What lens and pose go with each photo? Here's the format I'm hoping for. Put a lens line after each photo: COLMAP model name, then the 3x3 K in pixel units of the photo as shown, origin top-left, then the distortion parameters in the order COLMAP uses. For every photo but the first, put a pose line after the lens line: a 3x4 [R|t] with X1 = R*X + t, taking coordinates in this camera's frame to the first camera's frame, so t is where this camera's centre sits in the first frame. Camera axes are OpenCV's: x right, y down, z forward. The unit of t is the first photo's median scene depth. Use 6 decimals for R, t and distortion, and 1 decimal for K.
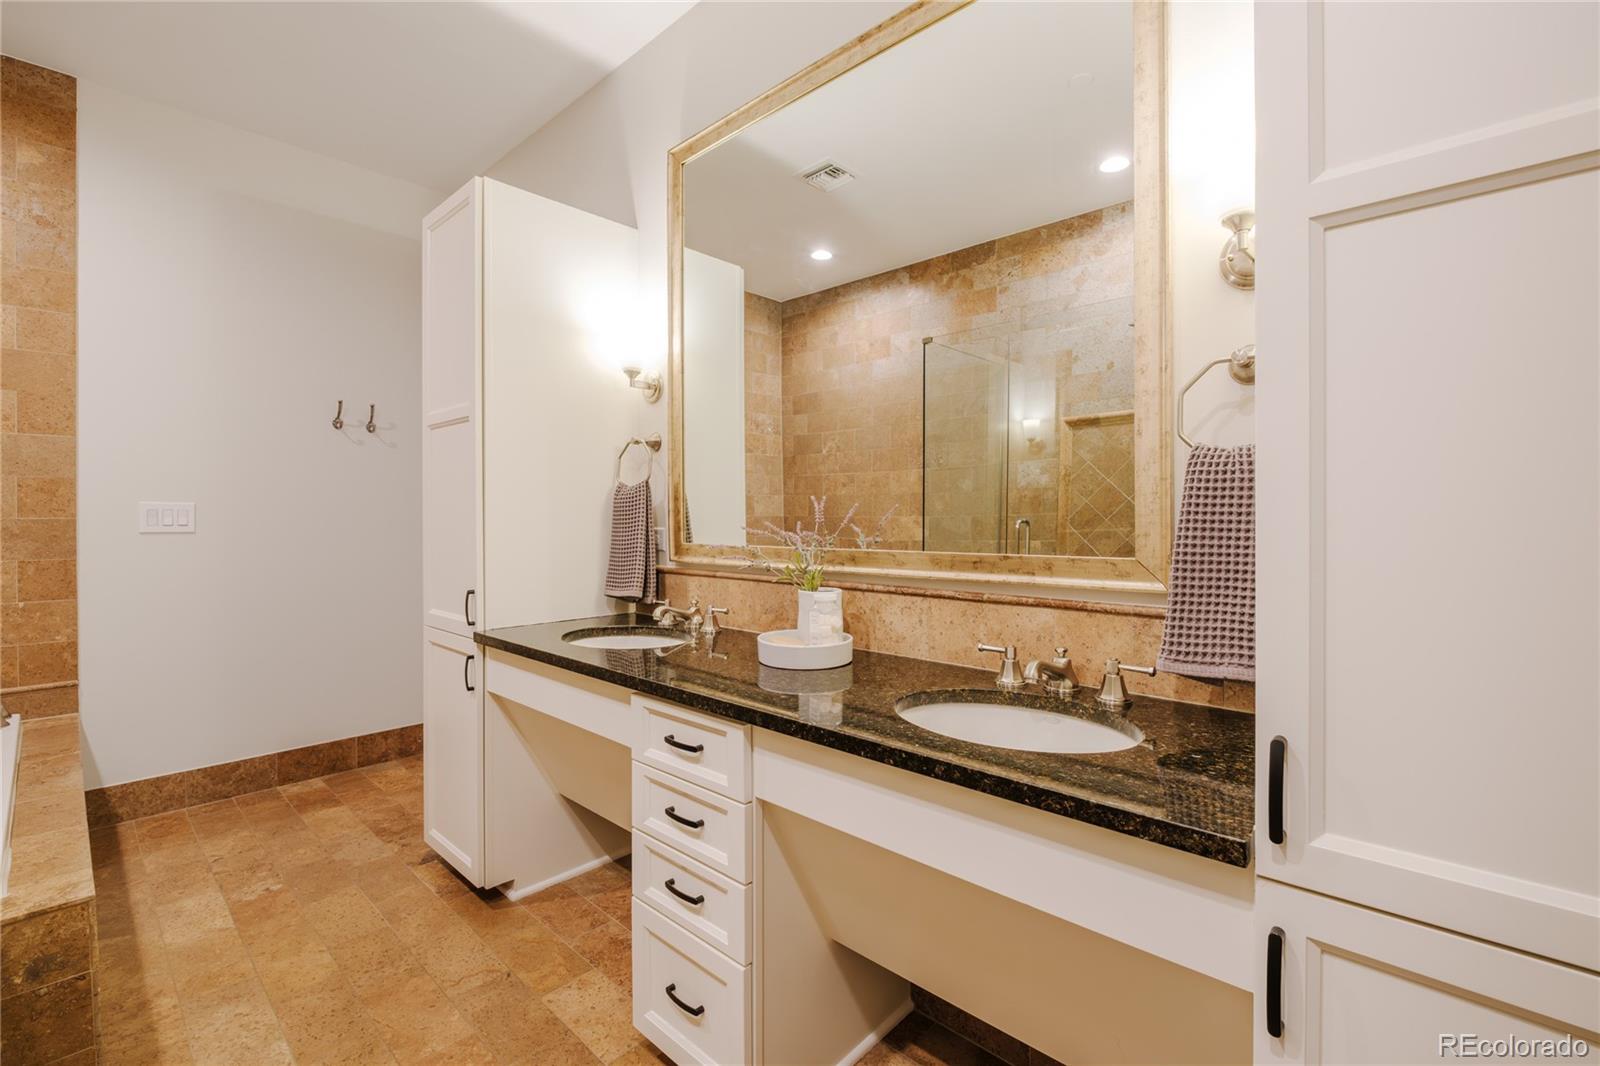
lens RADIAL K [[702.2, 0, 803.2], [0, 702.2, 519.4], [0, 0, 1]] dist [-0.000730, -0.000403]
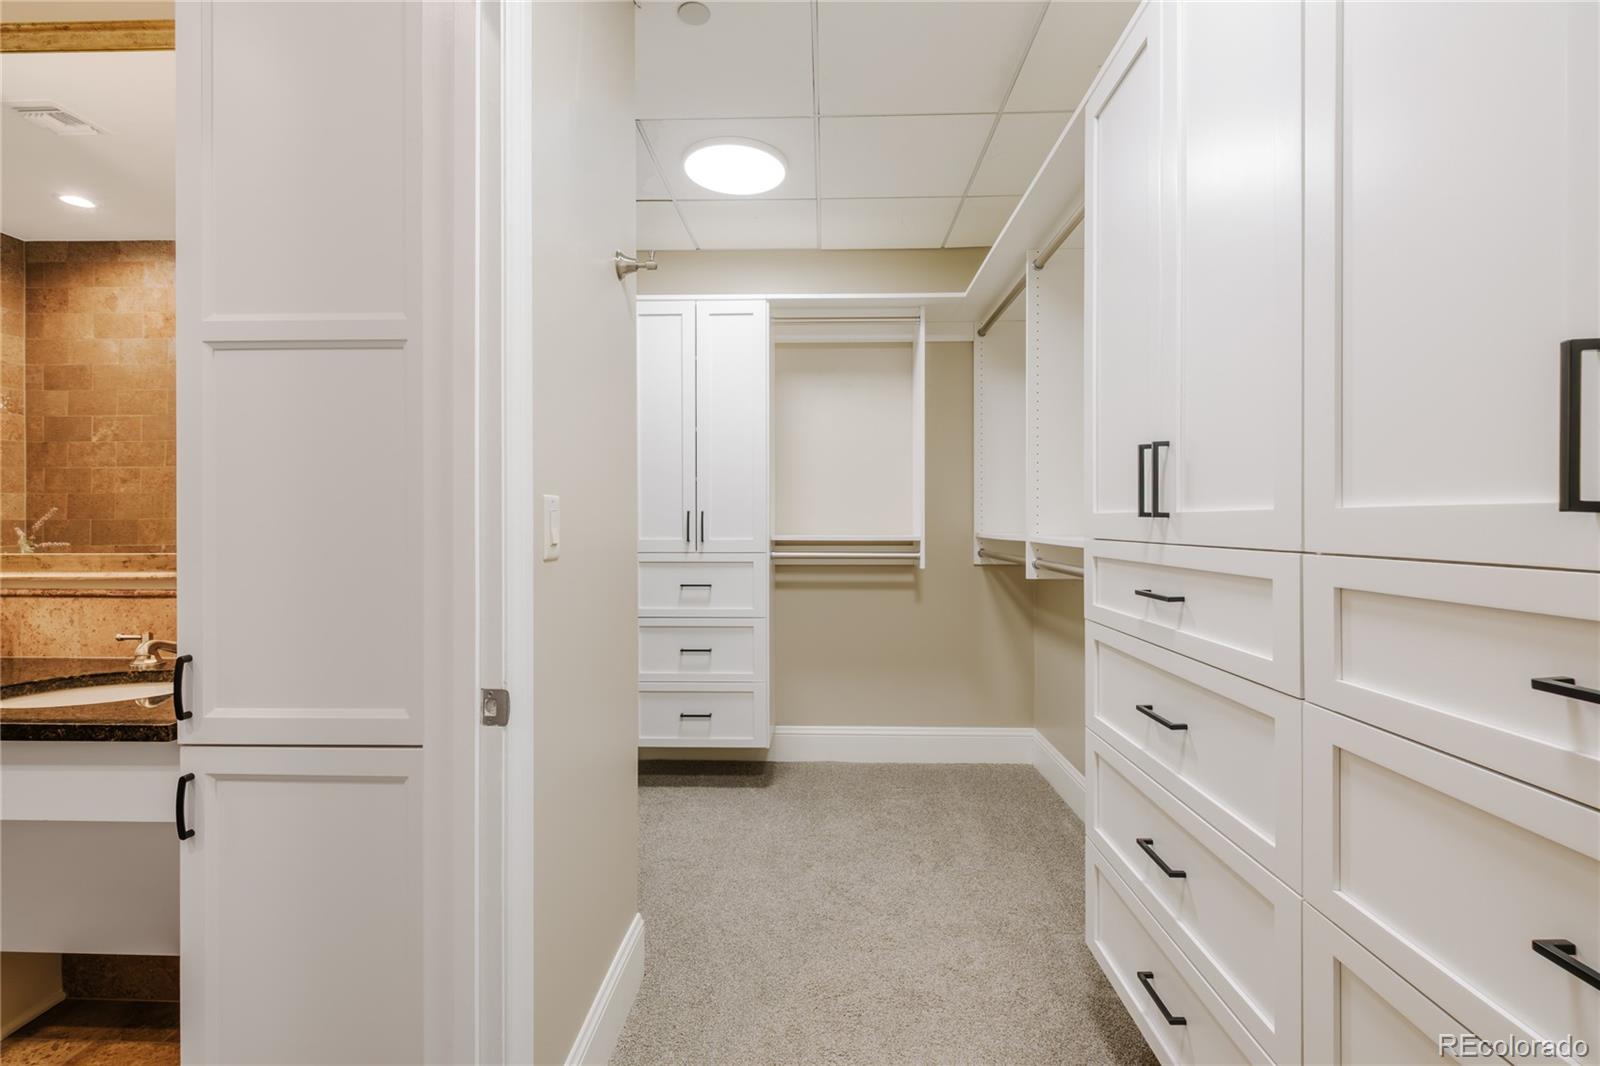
lens RADIAL K [[731.9, 0, 800.3], [0, 731.9, 522.2], [0, 0, 1]] dist [-0.001155, 0.000090]
pose [[0.755509, -0.001857, 0.655135, 0.260702], [0.002043, 0.999998, 0.000479, 0.000461], [-0.655135, 0.000977, 0.755511, -0.496650]]
